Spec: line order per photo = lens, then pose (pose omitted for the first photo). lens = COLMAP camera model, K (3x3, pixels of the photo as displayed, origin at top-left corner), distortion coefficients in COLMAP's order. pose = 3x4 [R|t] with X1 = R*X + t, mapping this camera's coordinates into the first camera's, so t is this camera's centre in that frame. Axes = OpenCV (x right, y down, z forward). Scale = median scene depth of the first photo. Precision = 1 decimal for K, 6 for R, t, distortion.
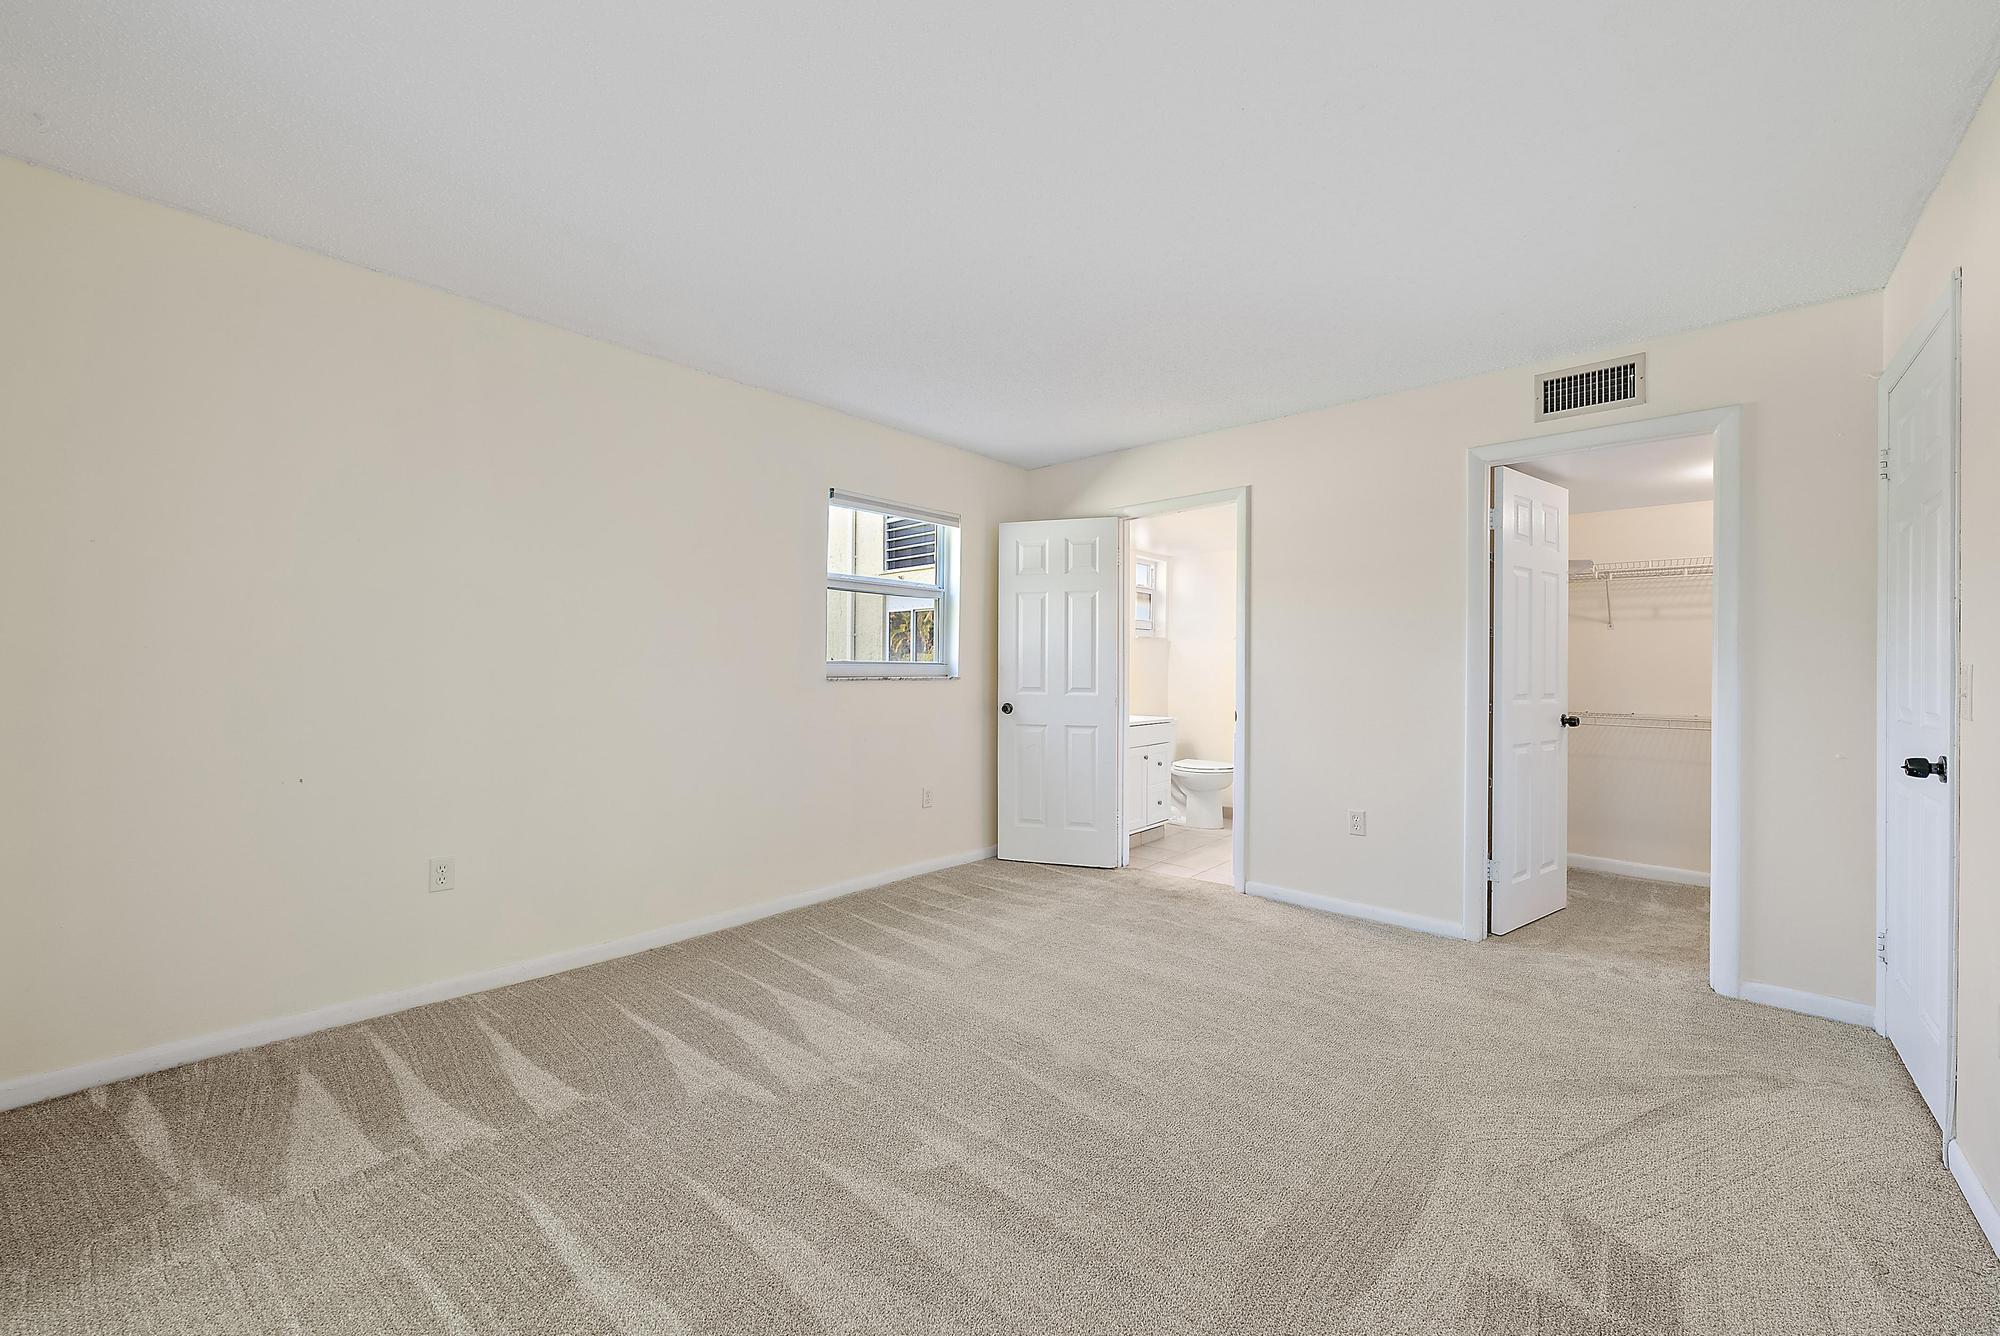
lens RADIAL K [[796.5, 0, 1006.3], [0, 796.5, 665.8], [0, 0, 1]] dist [0.001288, -0.000013]
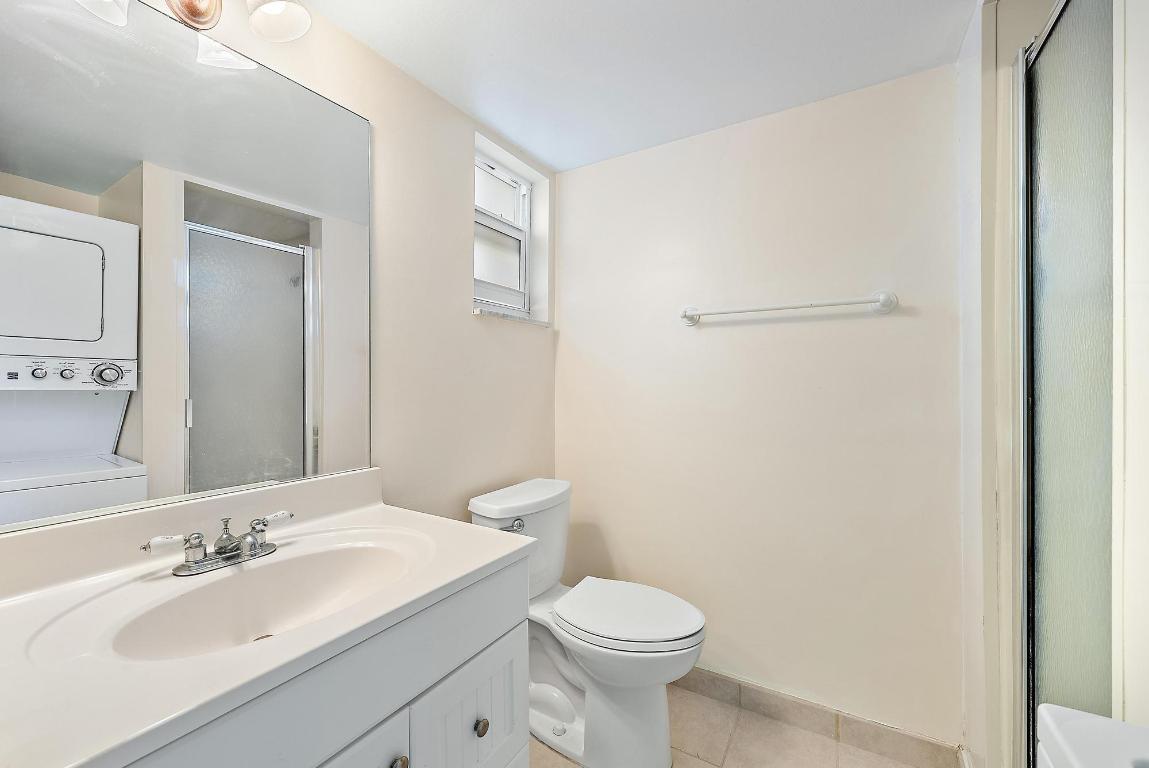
lens RADIAL K [[464.4, 0, 573.0], [0, 464.4, 381.8], [0, 0, 1]] dist [-0.000902, -0.000150]
pose [[0.976861, 0.003187, 0.213850, 0.133936], [-0.001092, 0.999950, -0.009915, 0.010866], [-0.213871, 0.009452, 0.976816, 0.616760]]
